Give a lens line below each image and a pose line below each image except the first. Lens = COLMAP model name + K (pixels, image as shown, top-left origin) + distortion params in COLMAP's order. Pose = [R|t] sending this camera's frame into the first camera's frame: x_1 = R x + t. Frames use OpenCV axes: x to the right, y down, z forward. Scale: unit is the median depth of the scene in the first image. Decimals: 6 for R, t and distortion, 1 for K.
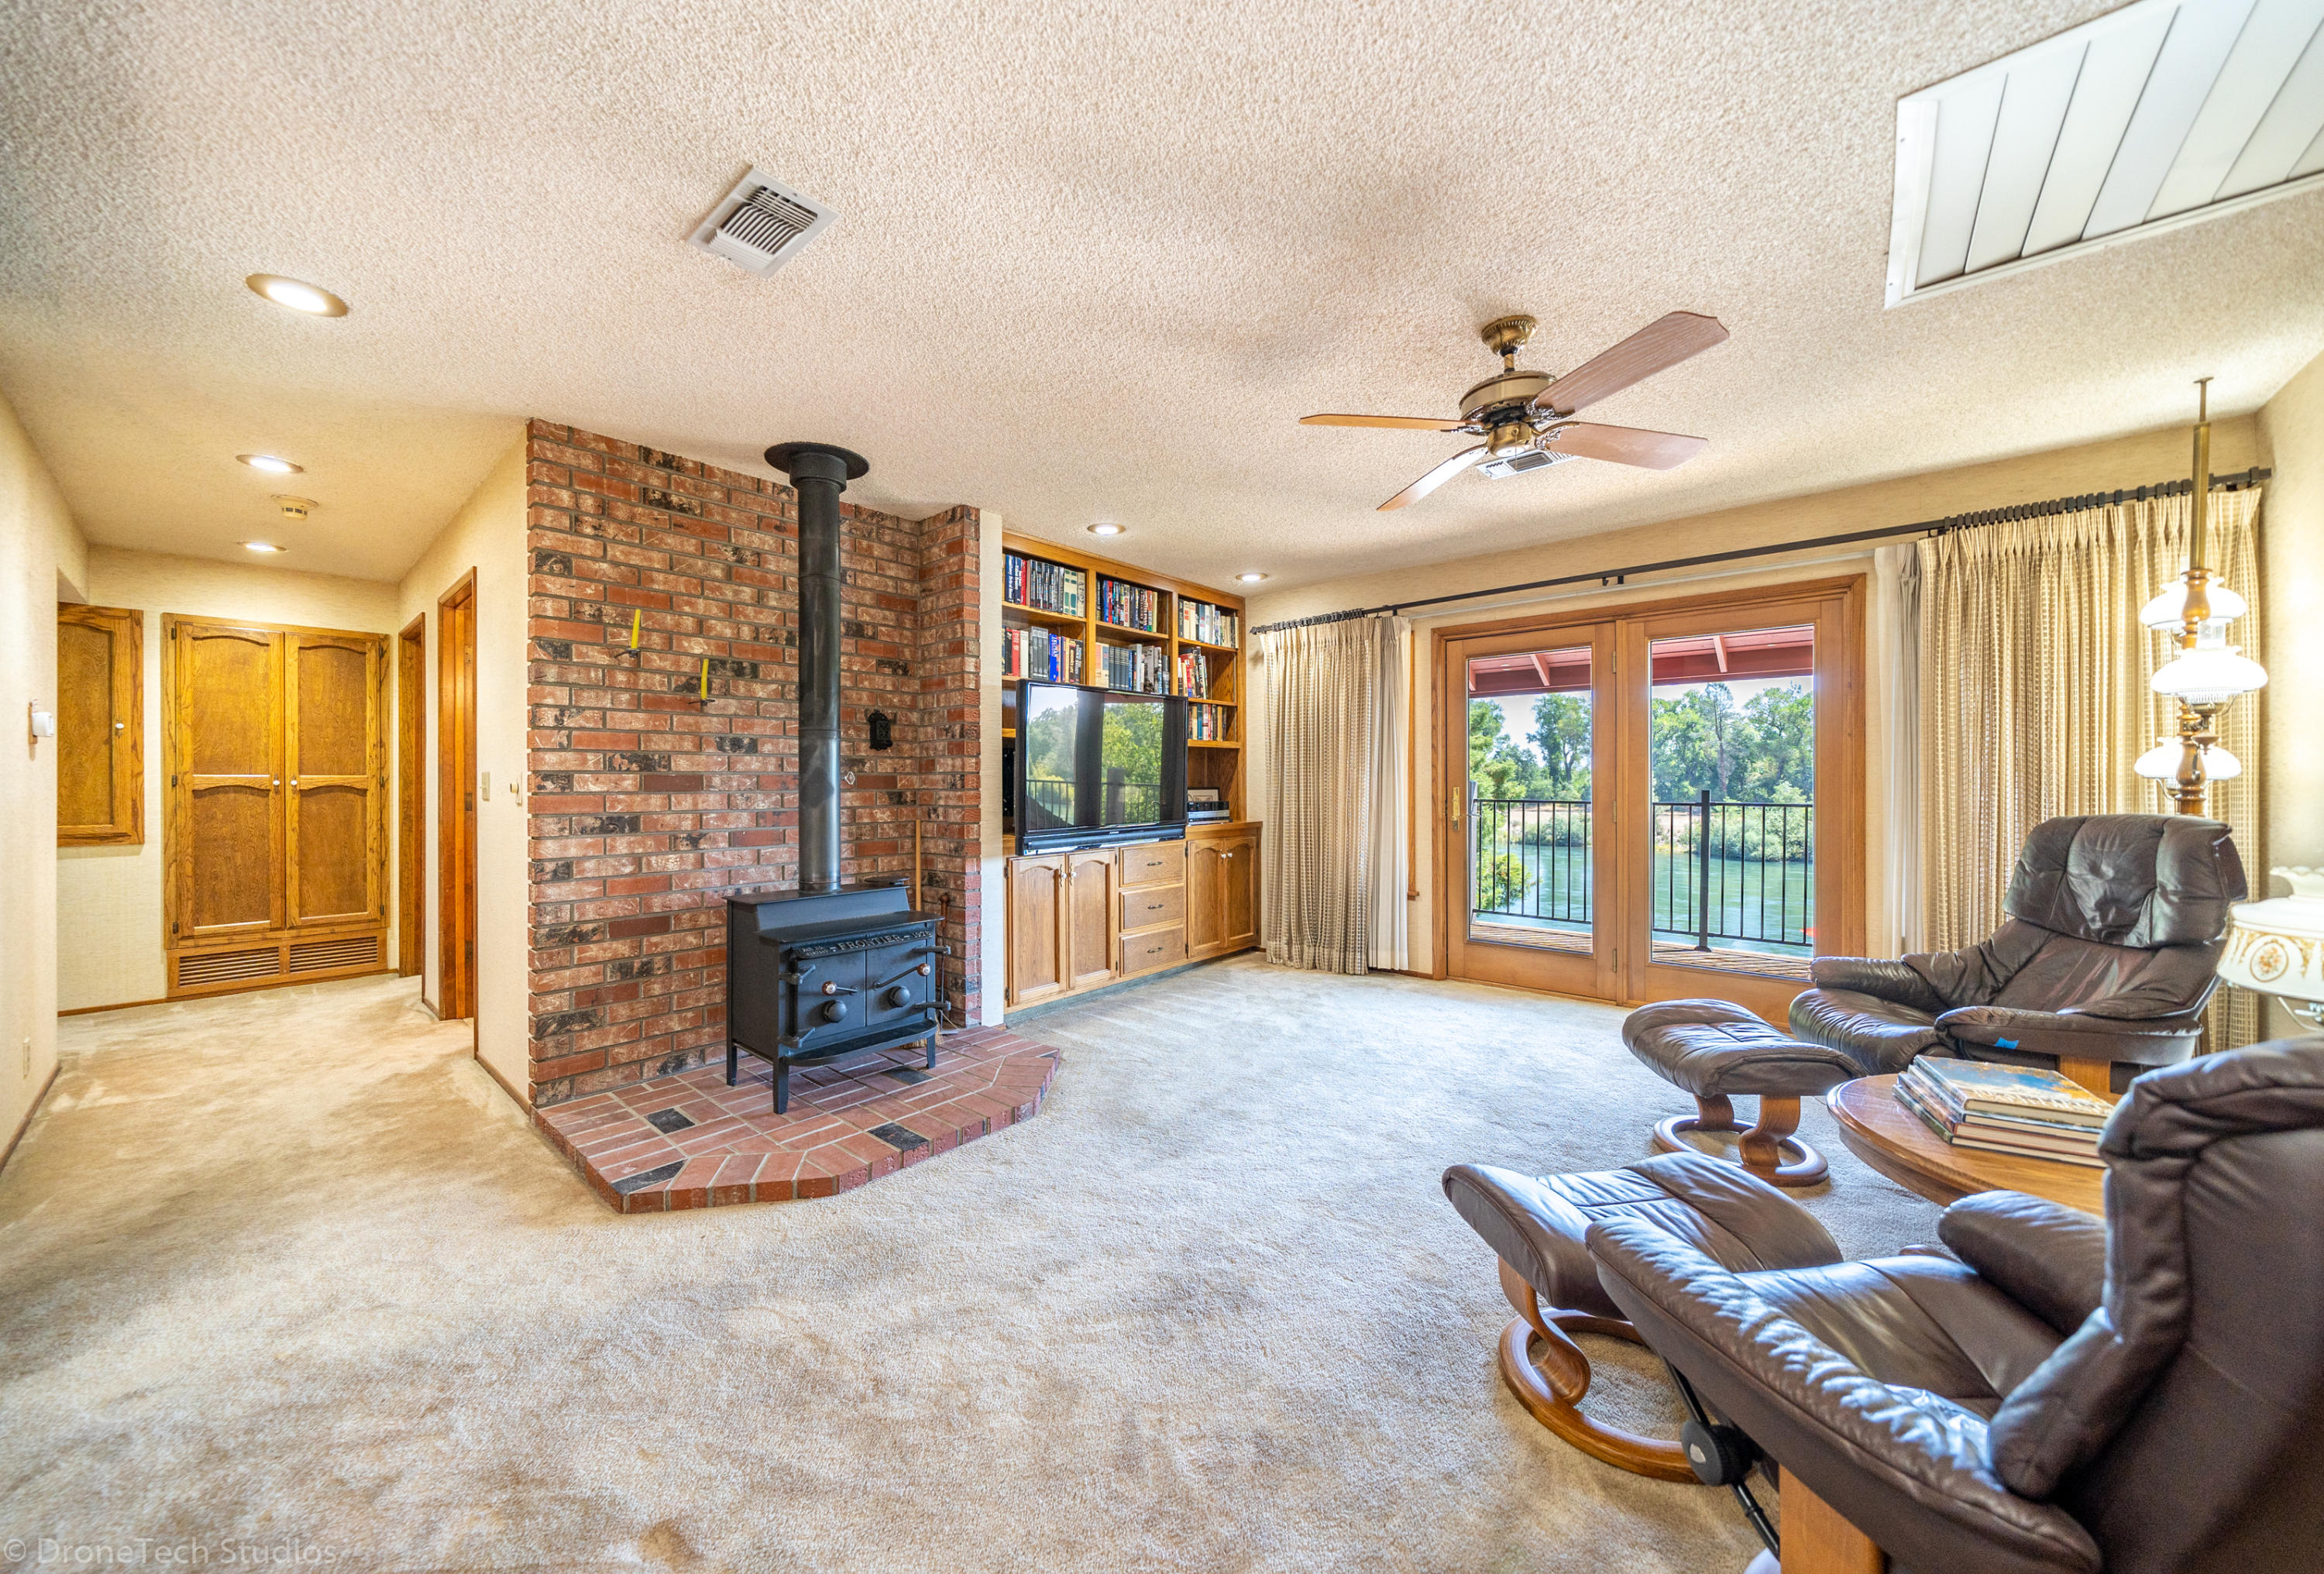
lens RADIAL K [[803.1, 0, 1162.0], [0, 803.1, 787.0], [0, 0, 1]] dist [0.000922, -0.000071]
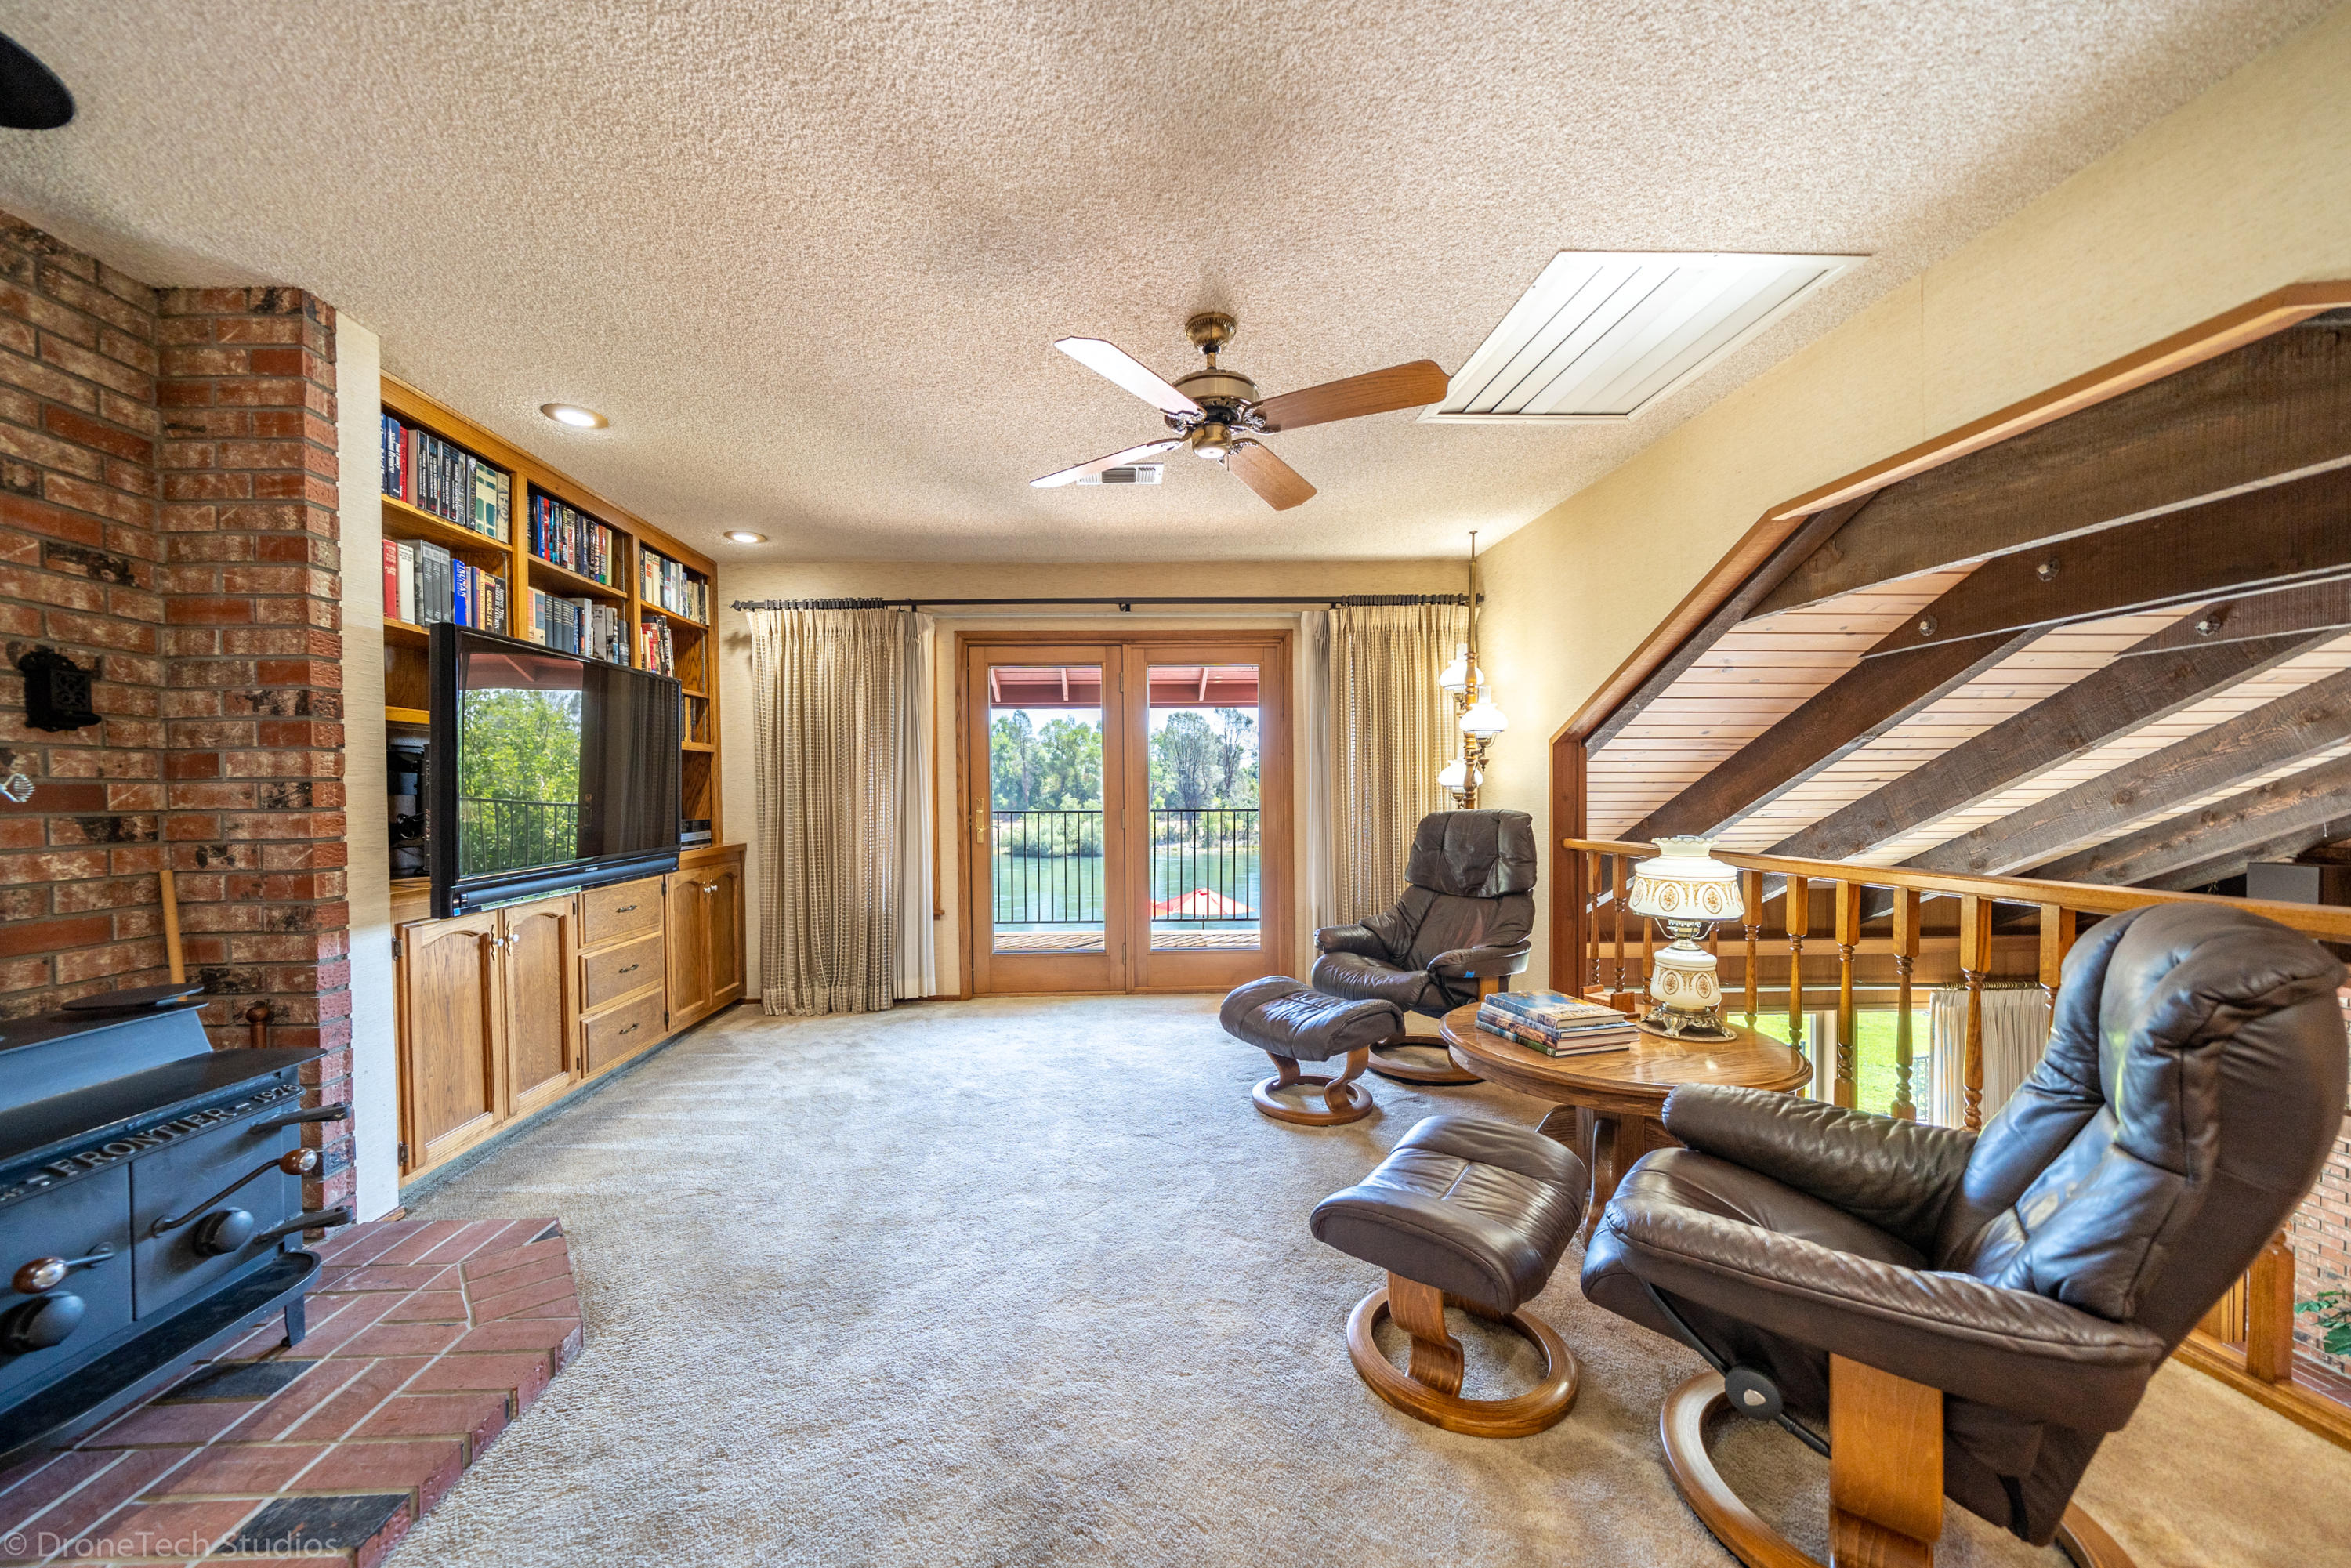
lens RADIAL K [[807.0, 0, 1187.4], [0, 807.0, 803.7], [0, 0, 1]] dist [-0.000724, -0.000292]
pose [[0.745023, -0.015662, 0.666855, -0.142272], [0.012519, 0.999877, 0.009498, 0.001288], [-0.666922, 0.001272, 0.745127, 0.159695]]
